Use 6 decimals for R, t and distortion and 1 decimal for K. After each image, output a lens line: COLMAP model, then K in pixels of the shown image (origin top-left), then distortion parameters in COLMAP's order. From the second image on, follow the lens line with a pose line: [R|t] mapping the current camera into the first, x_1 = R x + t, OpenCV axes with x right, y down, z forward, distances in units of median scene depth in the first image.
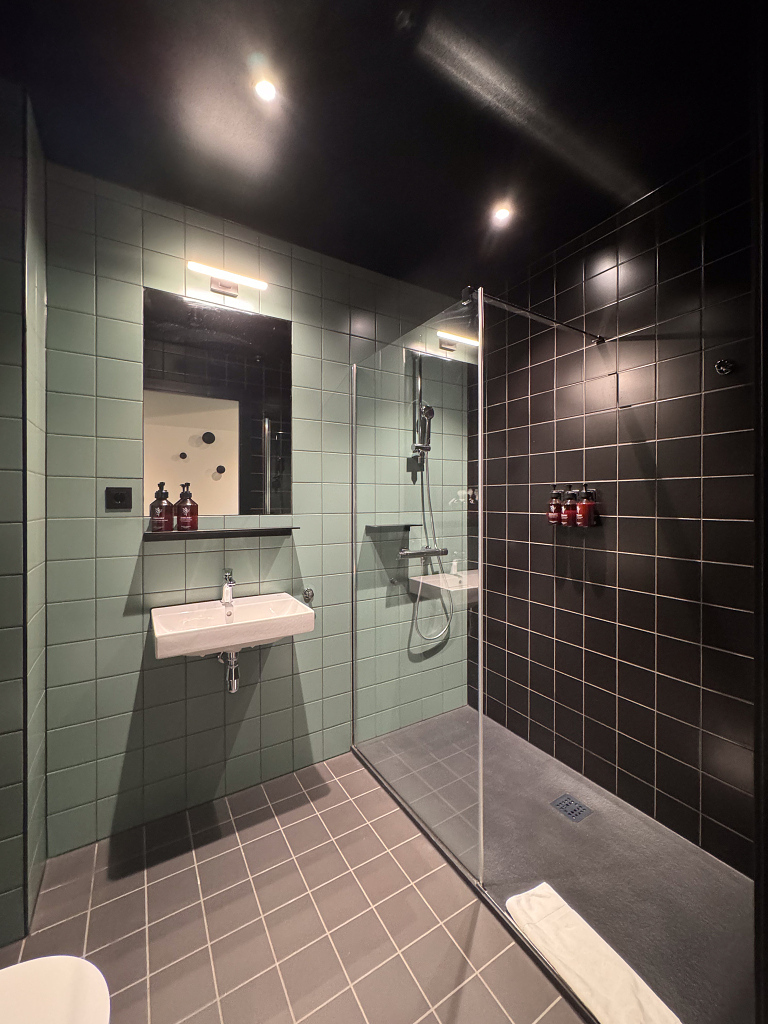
lens RADIAL K [[412.0, 0, 384.0], [0, 412.0, 512.0], [0, 0, 1]] dist [-0.002160, 0.000009]
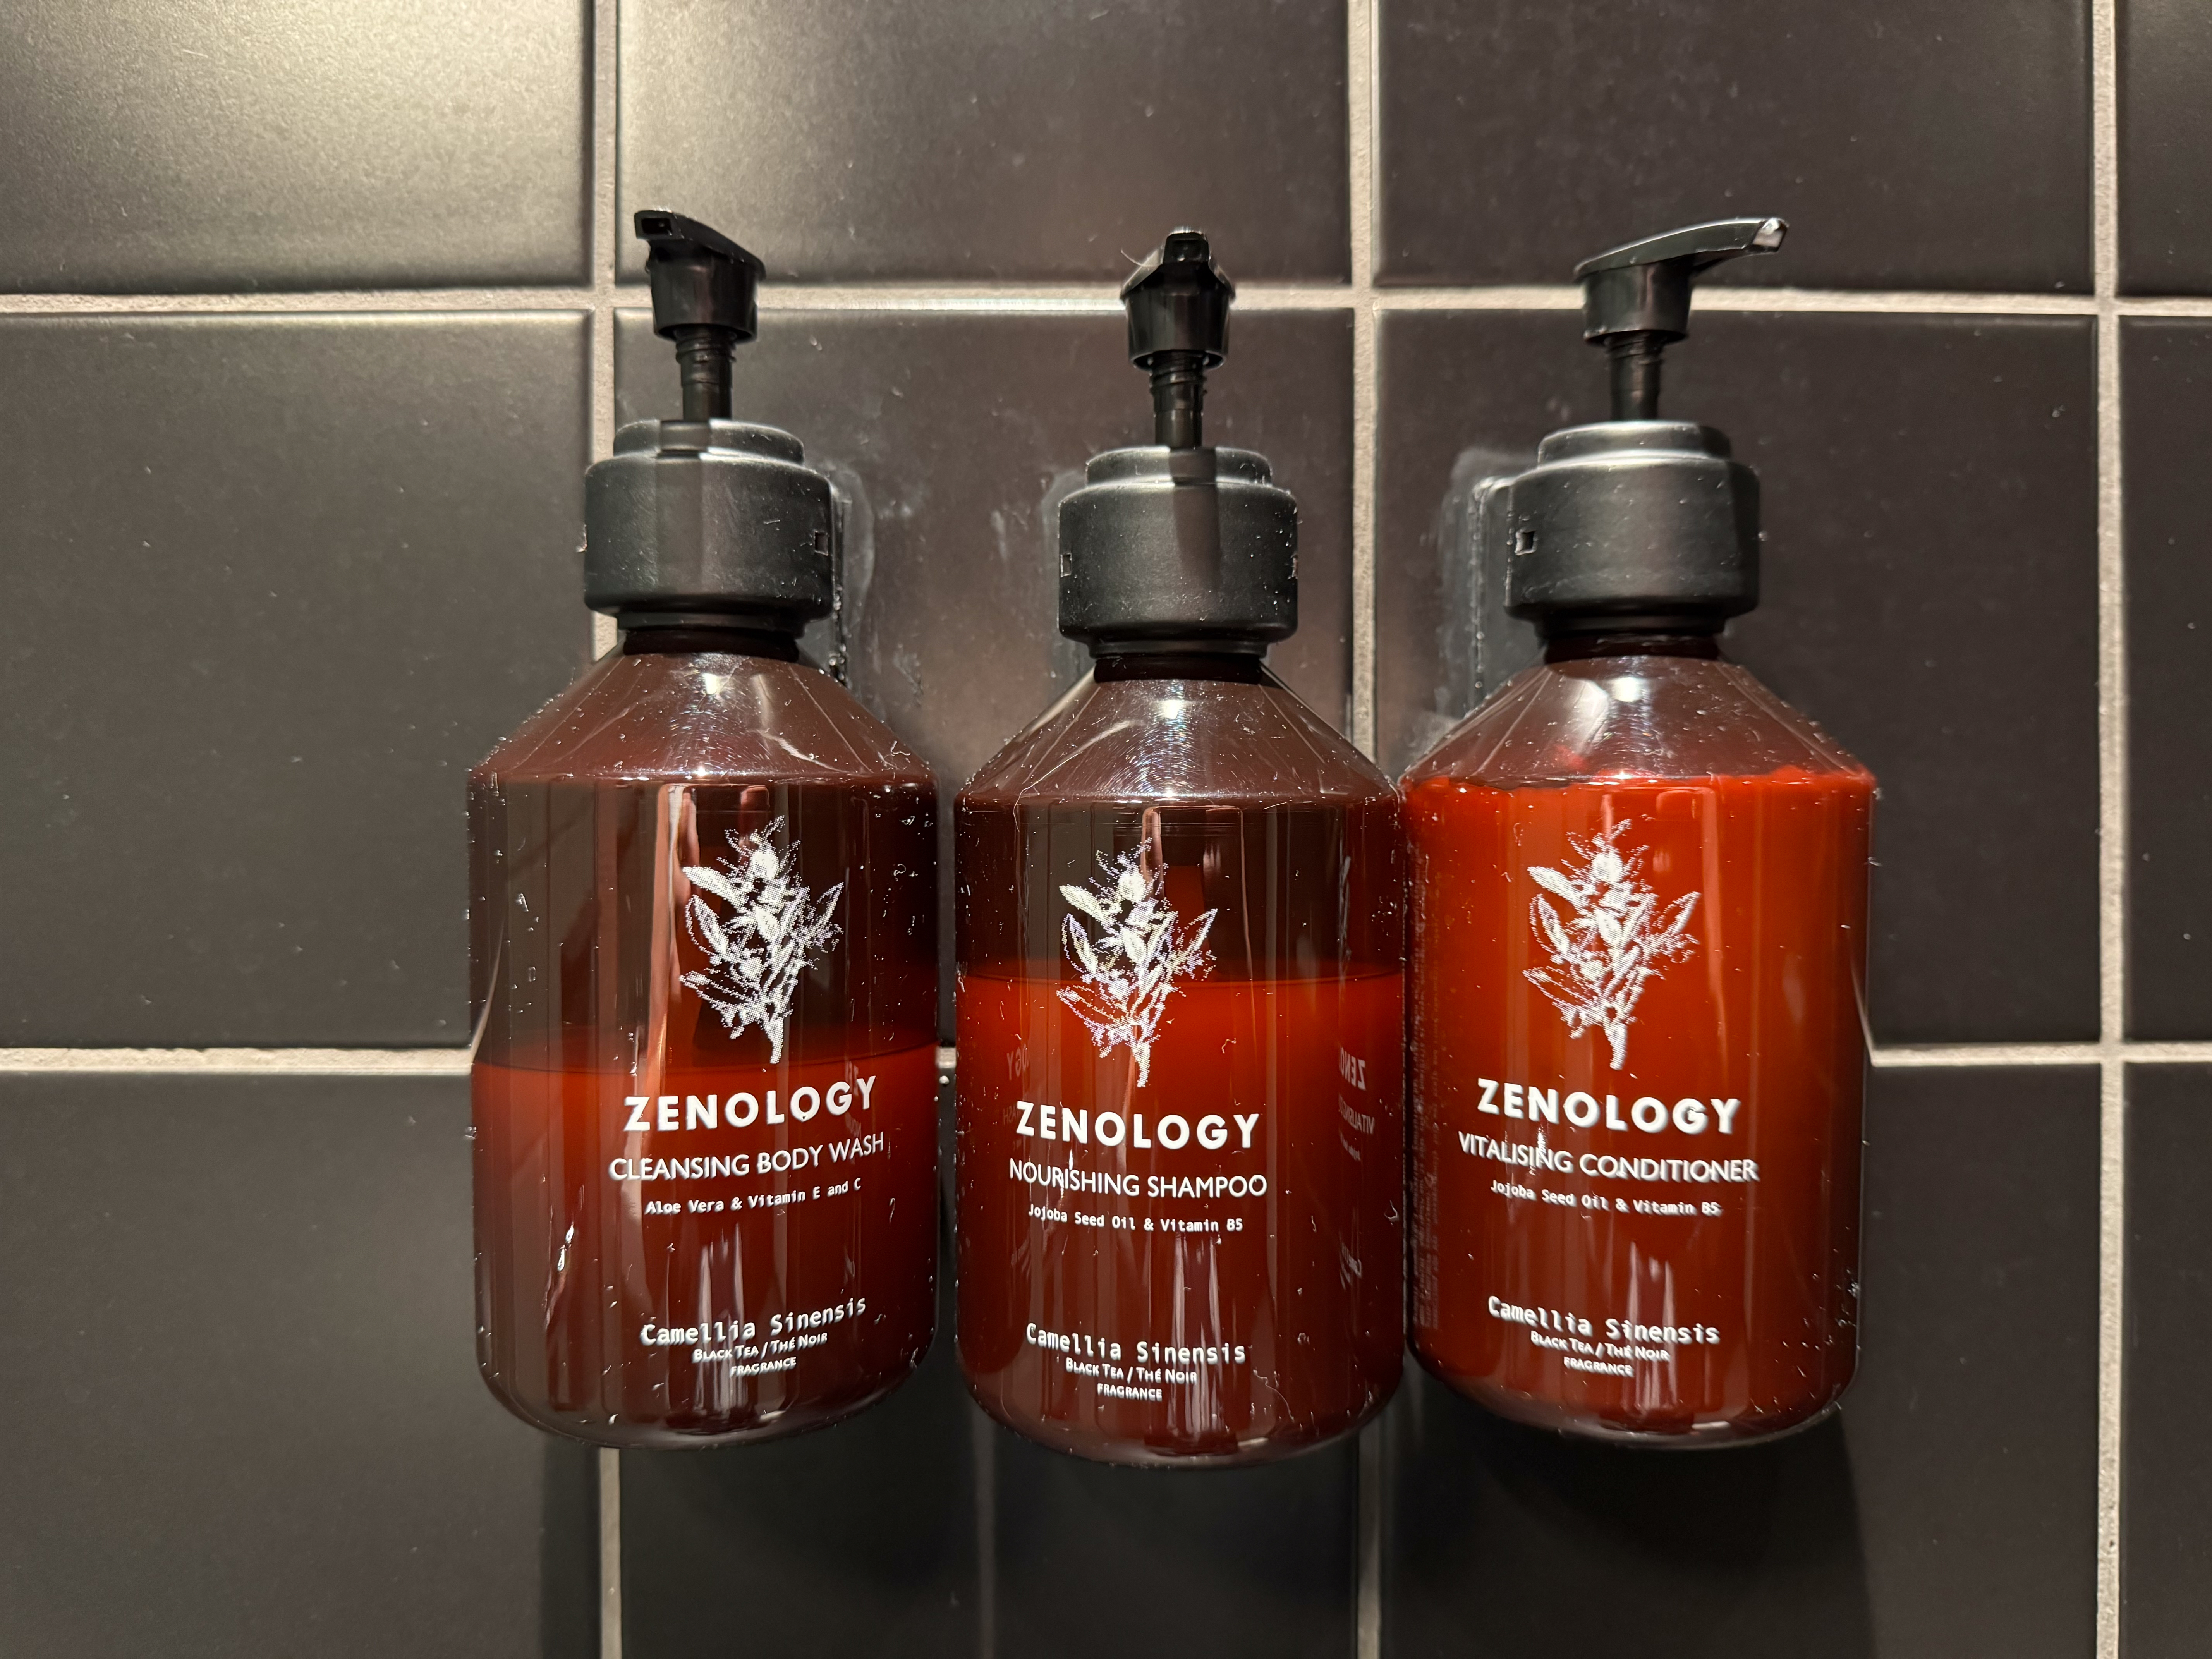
lens RADIAL K [[1574.3, 0, 1106.0], [0, 1574.3, 829.5], [0, 0, 1]] dist [0.013844, -0.000845]
pose [[0.529743, -0.003513, 0.848151, 0.329779], [0.006294, 0.999980, 0.000211, -0.016658], [-0.848135, 0.005226, 0.529754, 0.934565]]
